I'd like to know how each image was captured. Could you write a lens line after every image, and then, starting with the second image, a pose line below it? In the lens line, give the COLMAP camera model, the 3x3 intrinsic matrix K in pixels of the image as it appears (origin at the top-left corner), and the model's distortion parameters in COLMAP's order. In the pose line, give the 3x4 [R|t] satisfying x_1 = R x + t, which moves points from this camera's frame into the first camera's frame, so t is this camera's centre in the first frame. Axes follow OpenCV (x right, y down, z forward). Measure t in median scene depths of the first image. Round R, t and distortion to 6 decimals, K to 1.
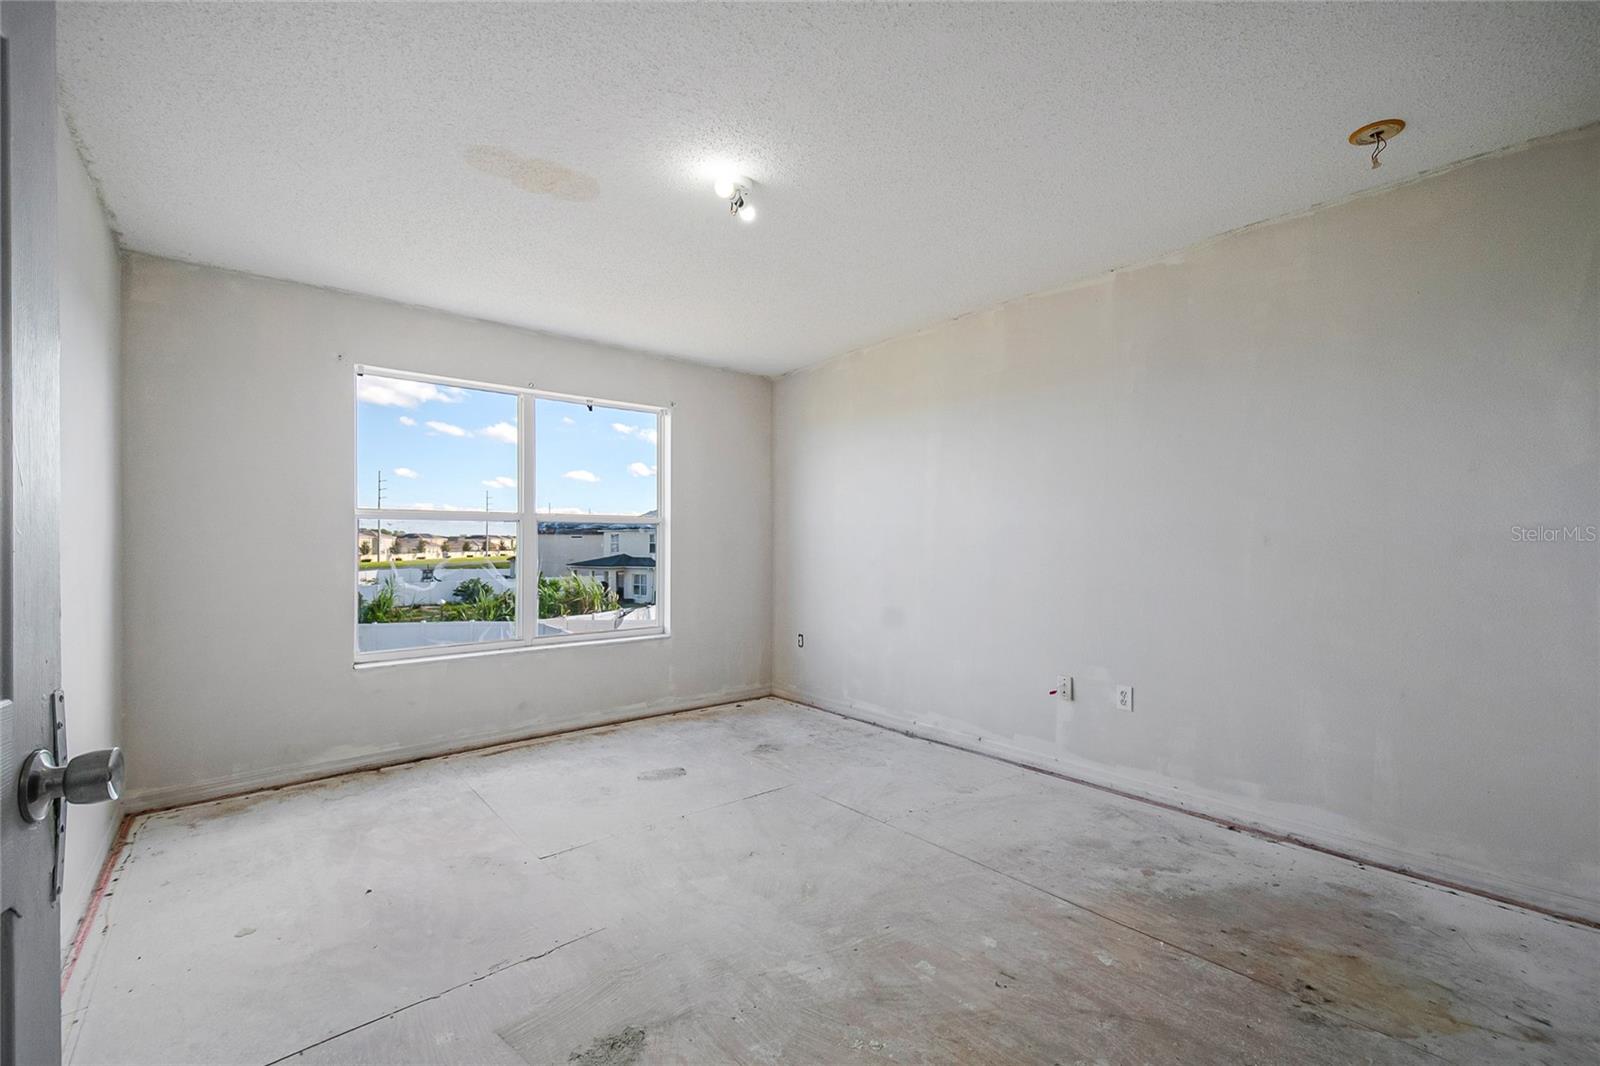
lens RADIAL K [[699.3, 0, 801.8], [0, 699.3, 541.2], [0, 0, 1]] dist [0.008091, -0.003972]
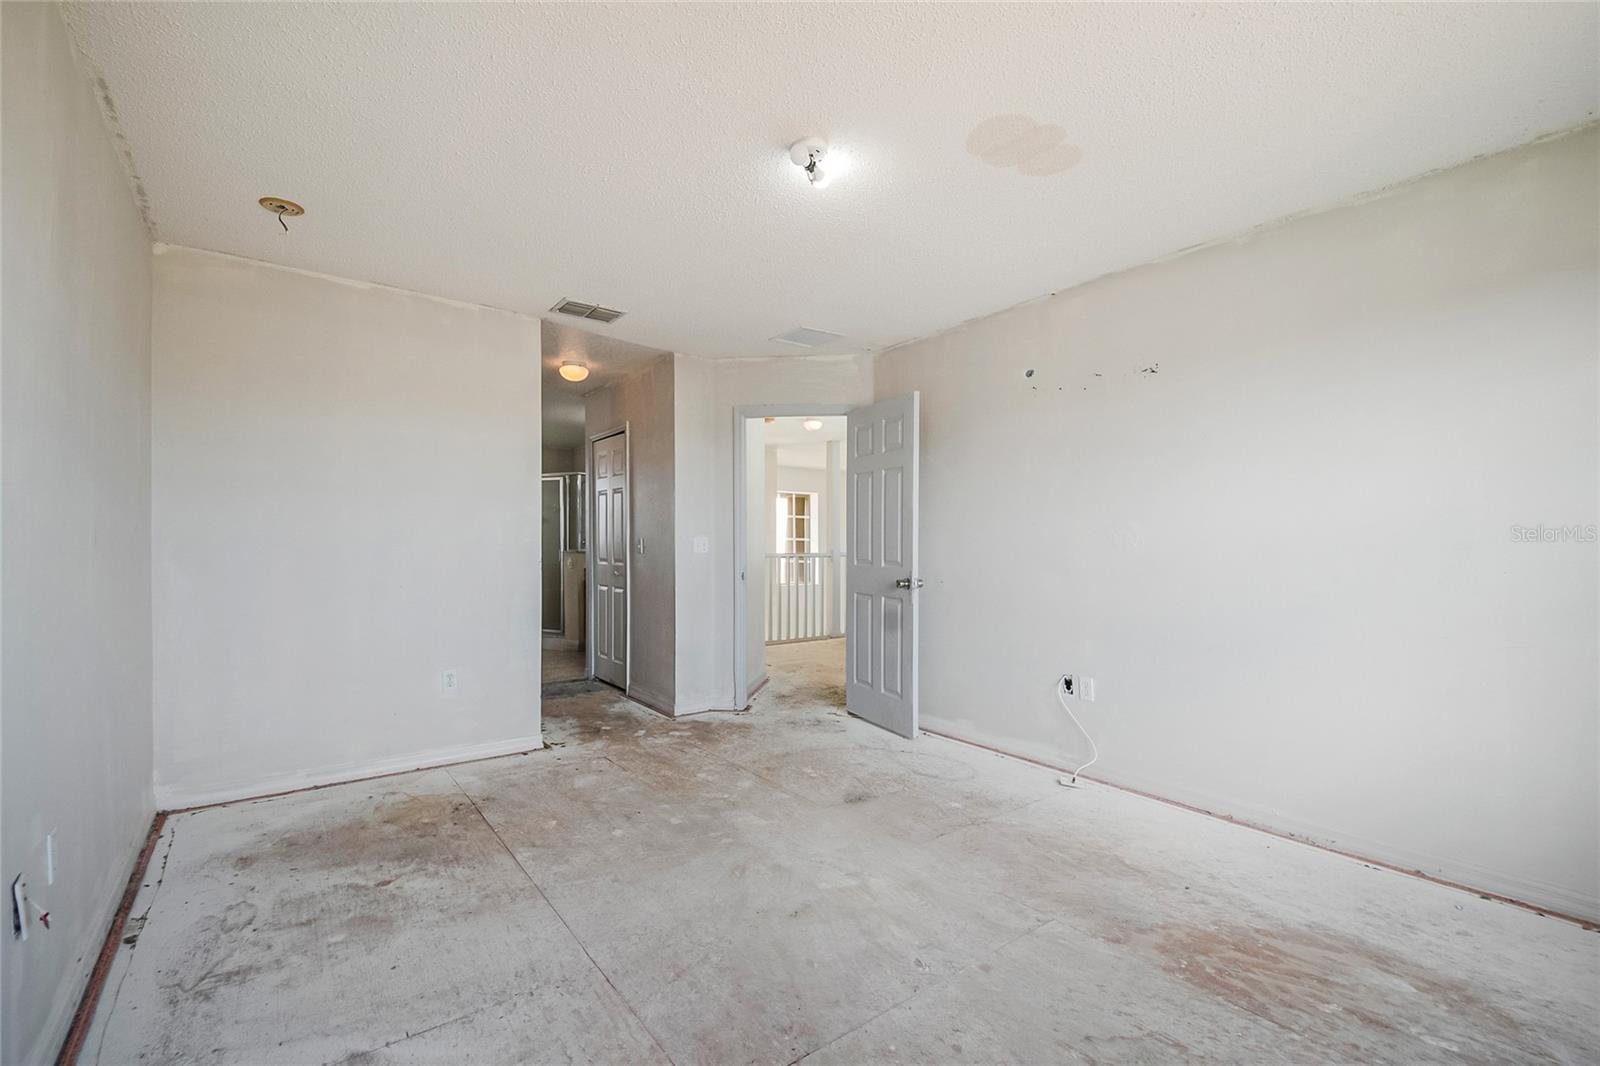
lens RADIAL K [[699.3, 0, 798.8], [0, 699.3, 541.5], [0, 0, 1]] dist [0.008091, -0.003972]
pose [[-0.999515, 0.004012, 0.030883, -0.116379], [0.003611, 0.999909, -0.013007, 0.018086], [-0.030933, -0.012889, -0.999438, 2.086639]]
